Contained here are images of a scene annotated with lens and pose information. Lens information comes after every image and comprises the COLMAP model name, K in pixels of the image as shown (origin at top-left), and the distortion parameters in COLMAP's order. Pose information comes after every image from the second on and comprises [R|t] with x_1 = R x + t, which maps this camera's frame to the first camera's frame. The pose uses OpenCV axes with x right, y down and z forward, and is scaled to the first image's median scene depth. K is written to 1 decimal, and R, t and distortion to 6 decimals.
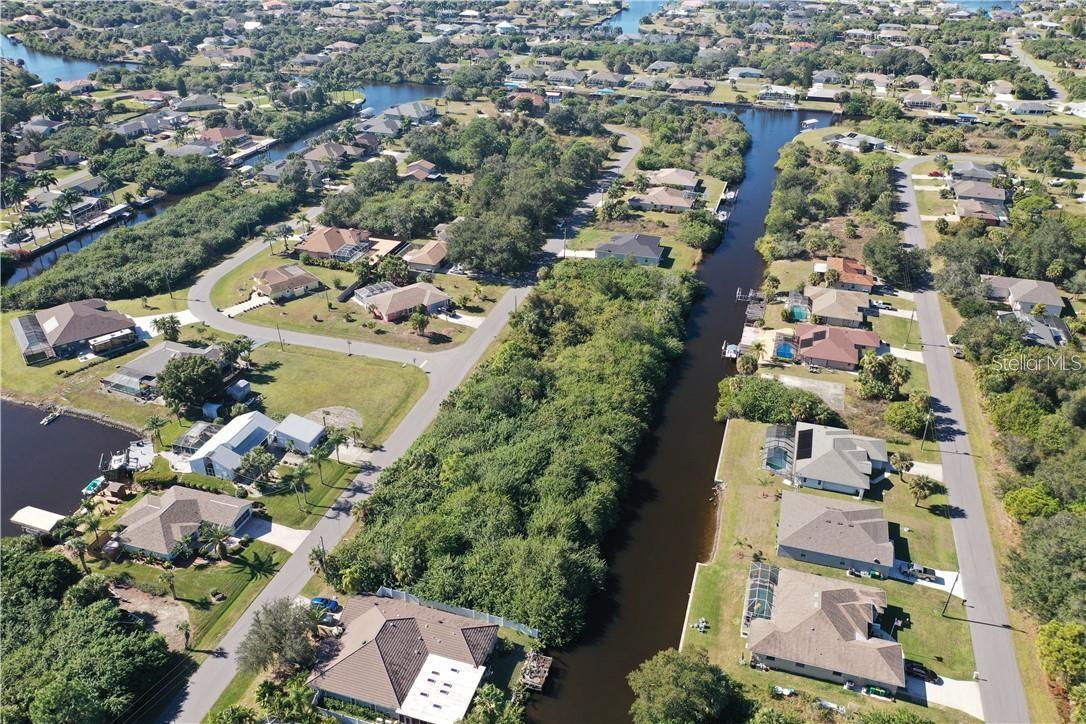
lens RADIAL K [[854.2, 0, 537.0], [0, 854.2, 354.1], [0, 0, 1]] dist [-0.002811, -0.006164]
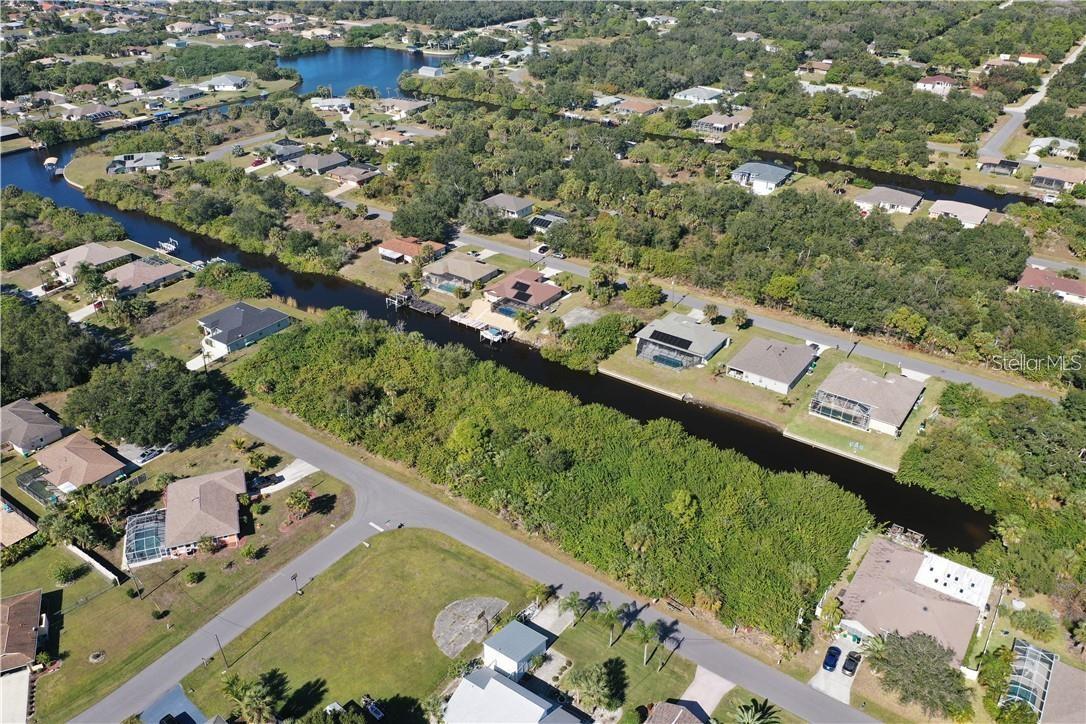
lens RADIAL K [[854.2, 0, 537.0], [0, 854.2, 354.1], [0, 0, 1]] dist [-0.002811, -0.006164]
pose [[0.309825, -0.464132, 0.829813, -0.599516], [0.460243, 0.836904, 0.296259, -0.255018], [-0.831977, 0.290127, 0.472907, 0.449531]]
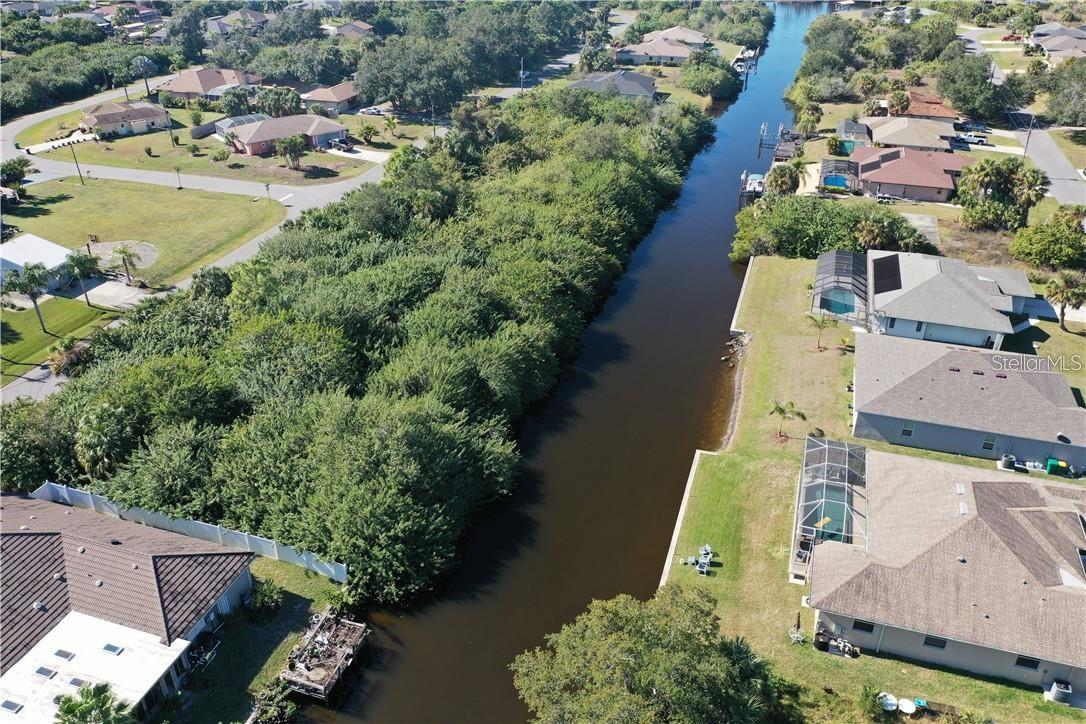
lens RADIAL K [[854.2, 0, 537.0], [0, 854.2, 354.1], [0, 0, 1]] dist [-0.002811, -0.006164]
pose [[0.999901, 0.001821, -0.013940, 0.065240], [-0.001866, 0.999993, -0.003228, 0.125001], [0.013934, 0.003254, 0.999898, 0.321613]]
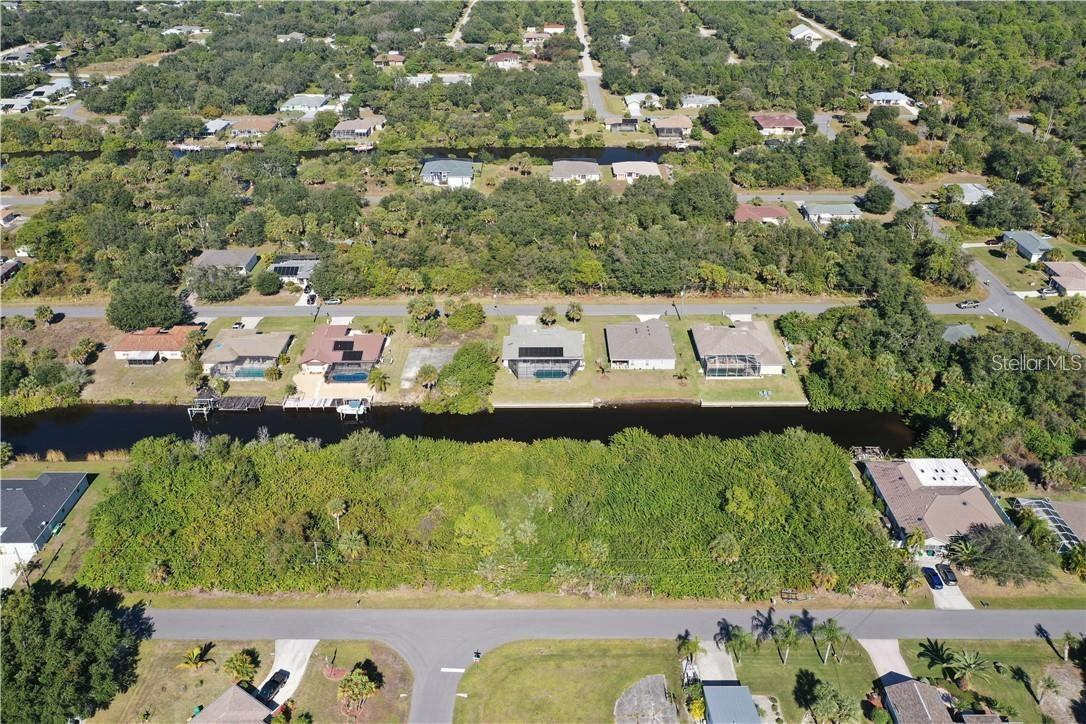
lens RADIAL K [[854.2, 0, 537.0], [0, 854.2, 354.1], [0, 0, 1]] dist [-0.002811, -0.006164]
pose [[-0.293520, -0.470297, 0.832266, -0.517083], [0.472478, 0.685473, 0.553978, -0.424413], [-0.831030, 0.555831, 0.021005, 0.755587]]
